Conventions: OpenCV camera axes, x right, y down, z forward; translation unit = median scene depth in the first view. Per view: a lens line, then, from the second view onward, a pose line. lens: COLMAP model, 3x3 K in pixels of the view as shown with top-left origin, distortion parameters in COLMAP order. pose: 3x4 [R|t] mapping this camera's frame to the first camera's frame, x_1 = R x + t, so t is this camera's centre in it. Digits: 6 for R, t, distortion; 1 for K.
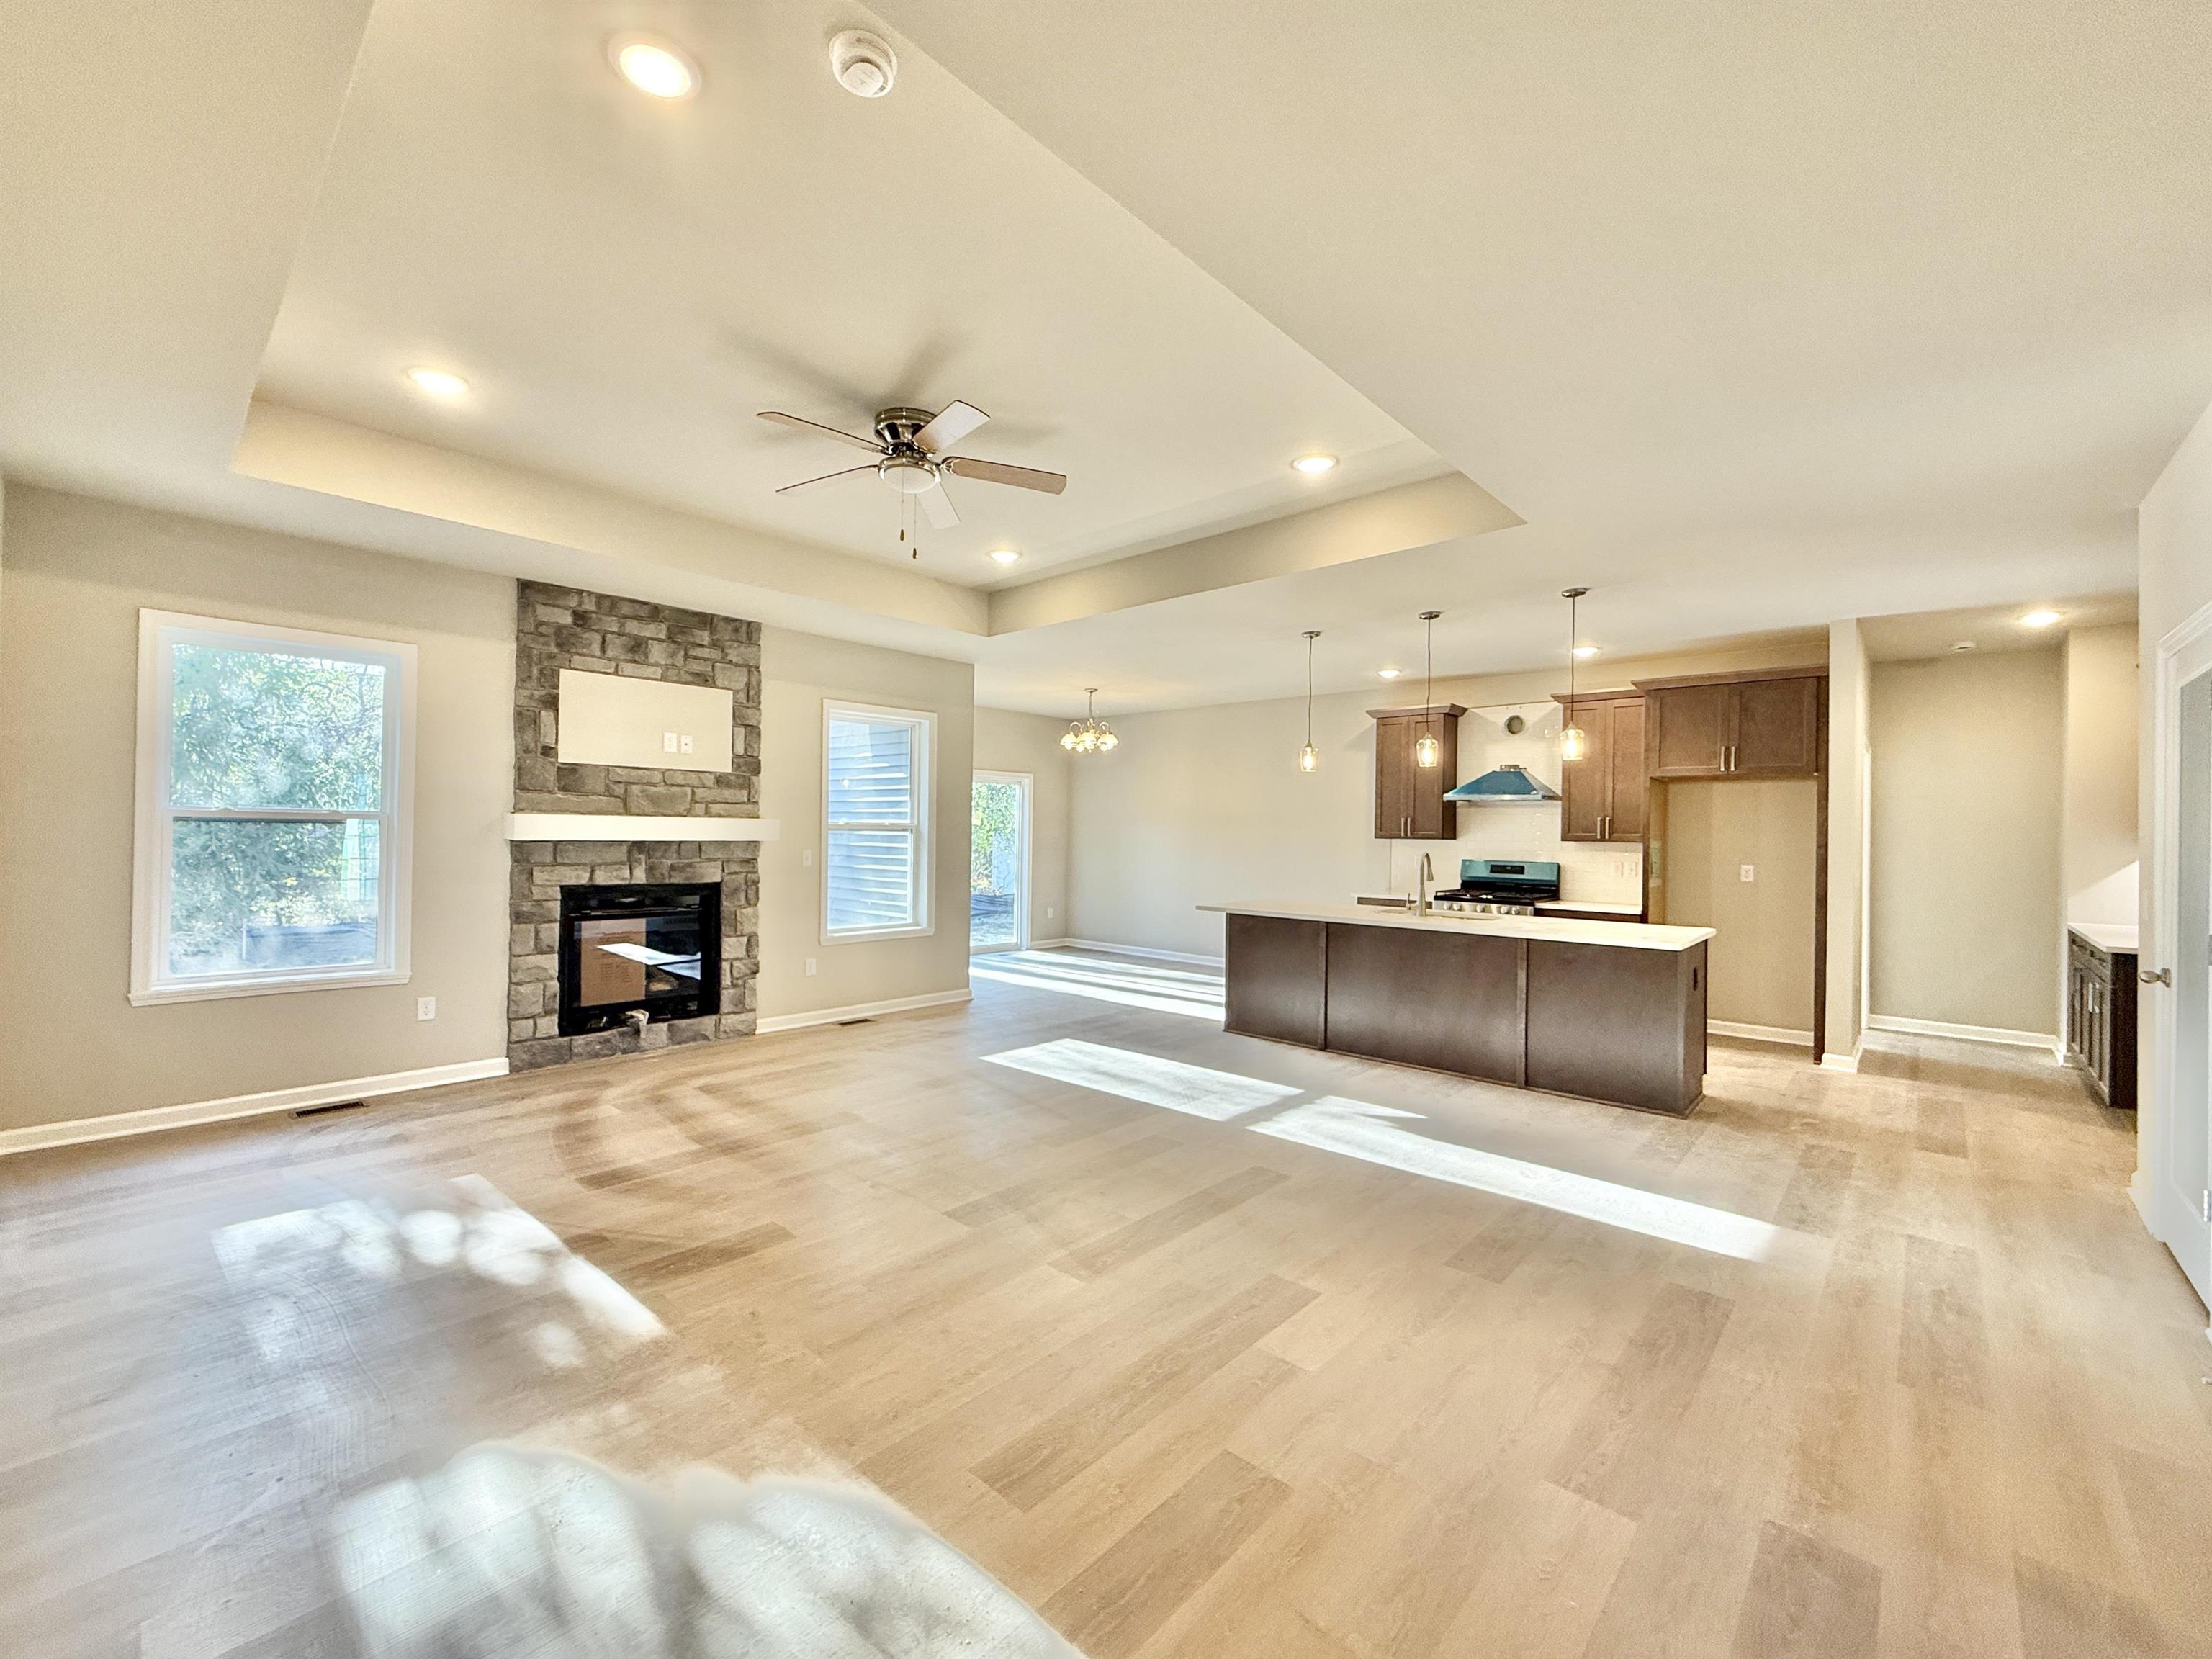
lens RADIAL K [[916.7, 0, 1076.8], [0, 916.7, 823.8], [0, 0, 1]] dist [-0.000049, 0.000048]
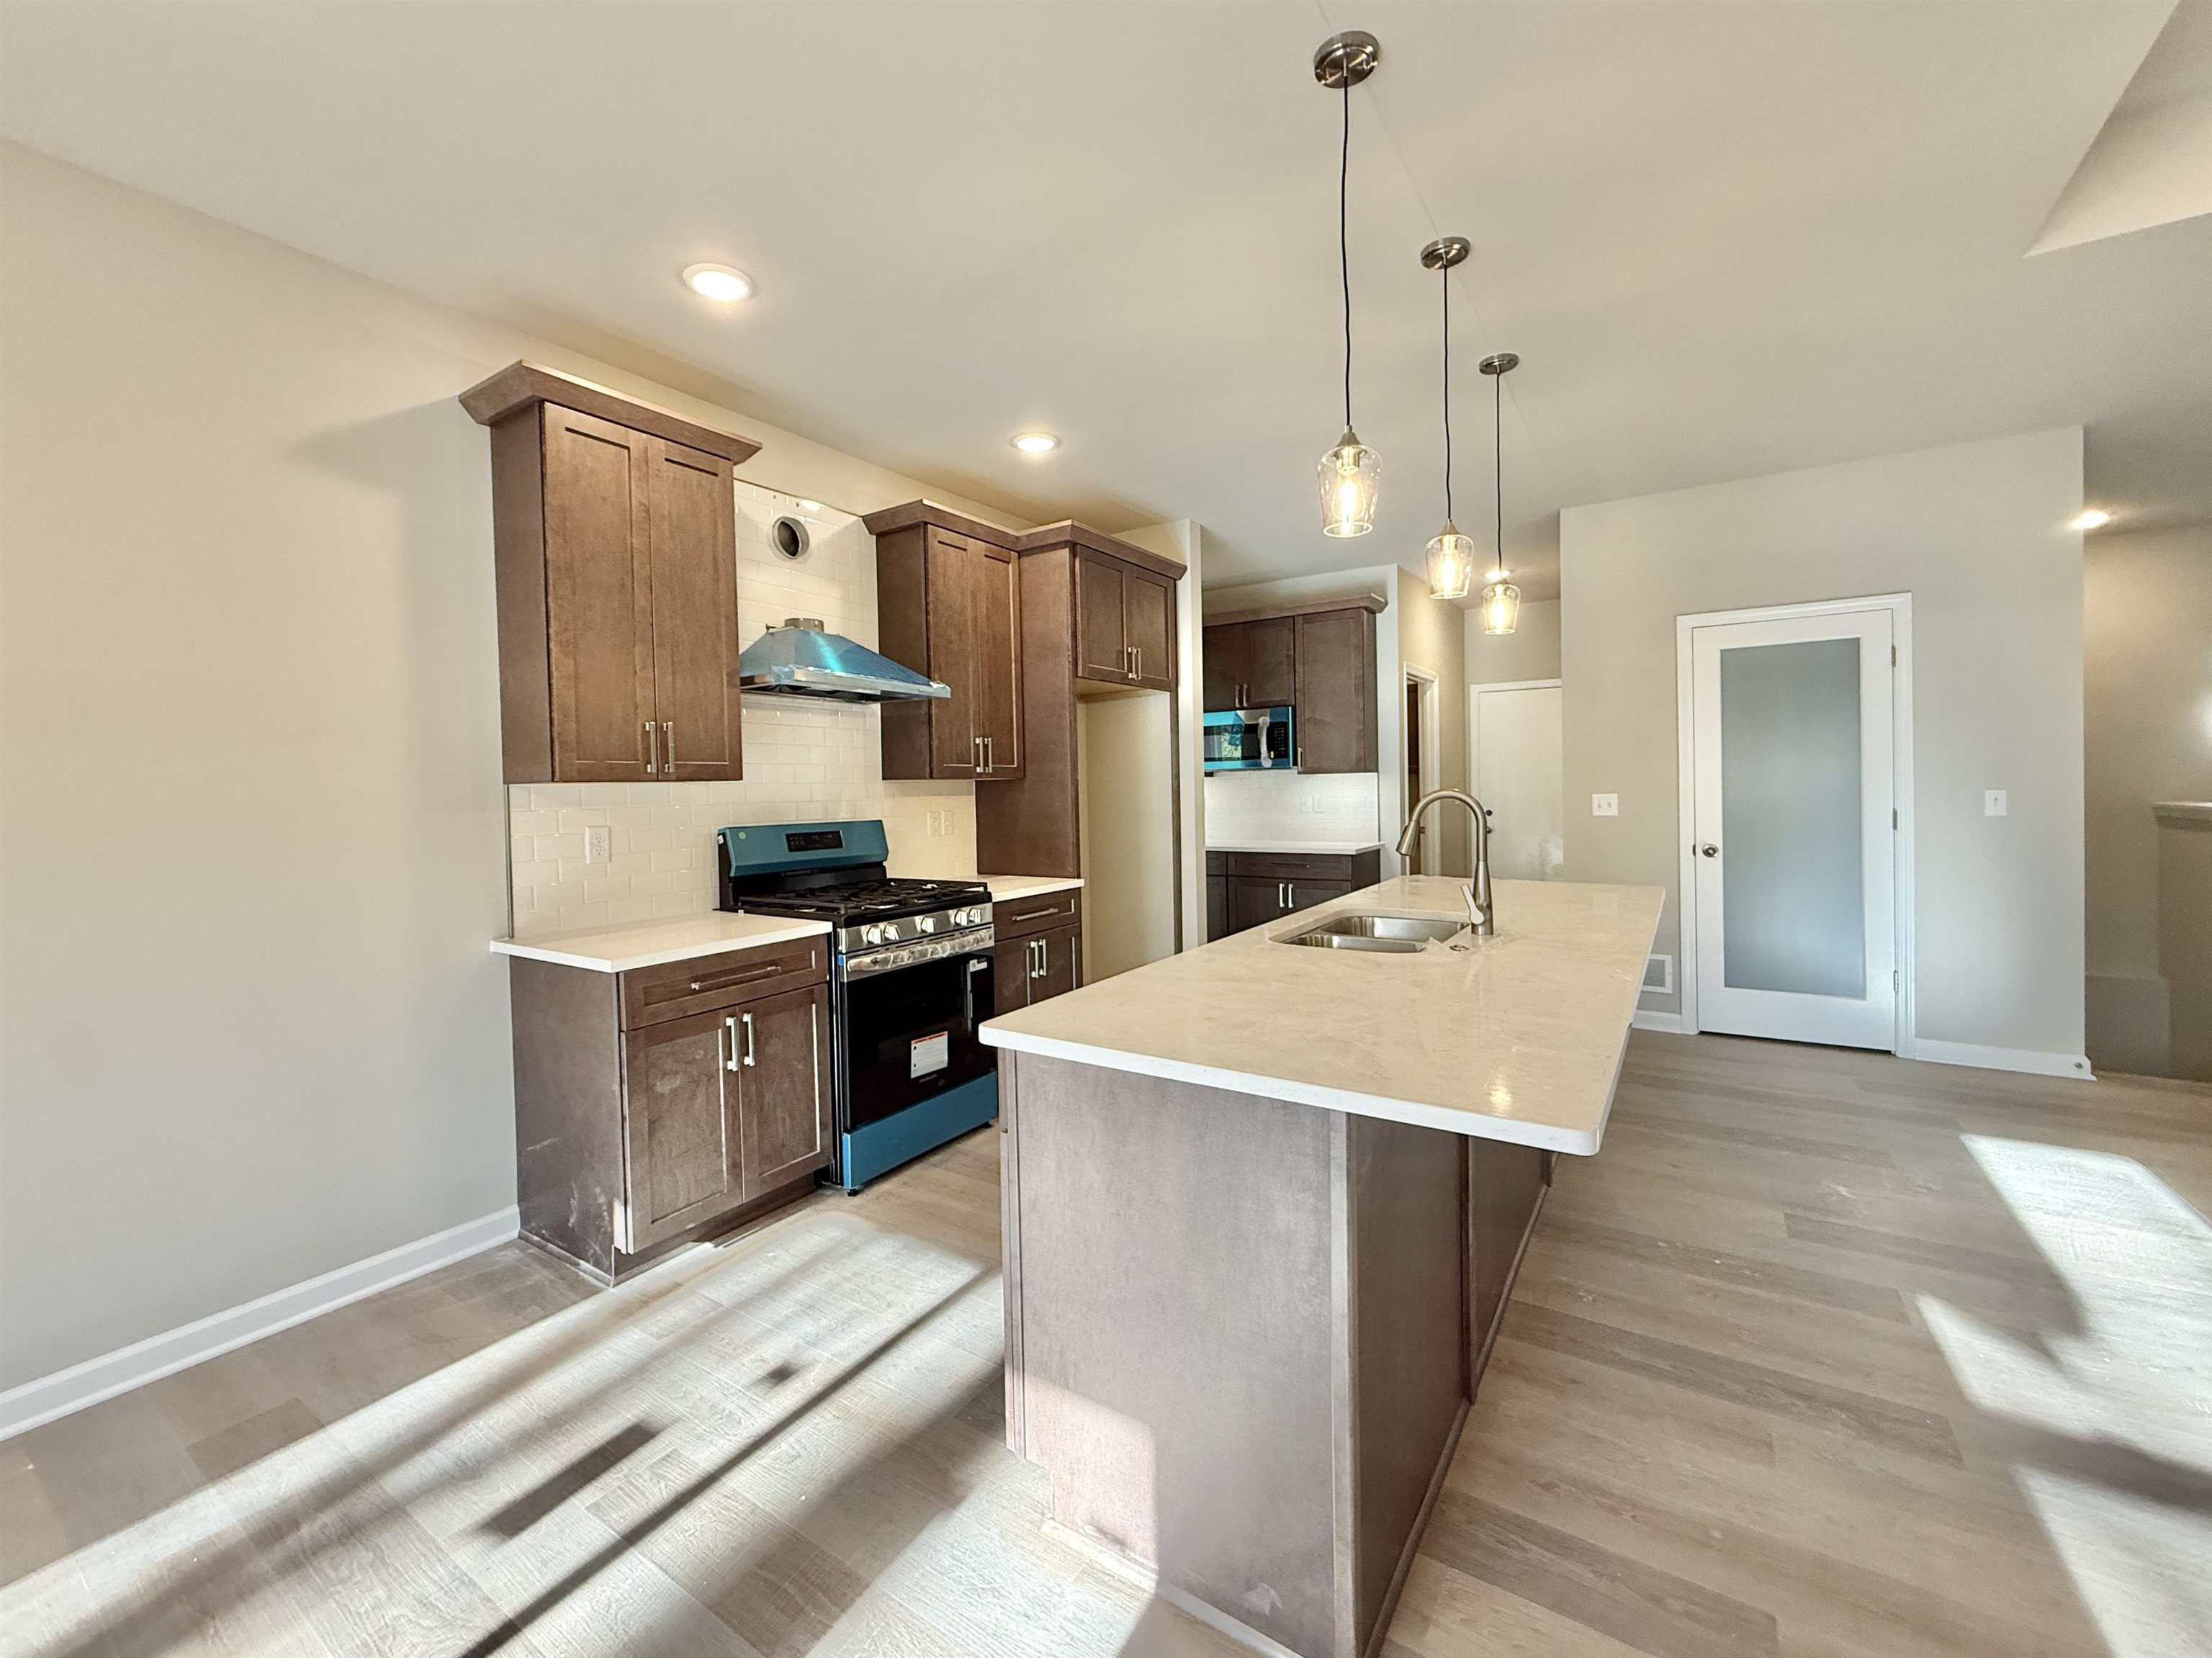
lens RADIAL K [[910.6, 0, 1091.8], [0, 910.6, 794.2], [0, 0, 1]] dist [0.001513, 0.000189]
pose [[-0.173710, -0.020729, 0.984579, -0.021901], [0.010184, 0.999687, 0.022844, 0.020460], [-0.984744, 0.013995, -0.173445, 1.185976]]
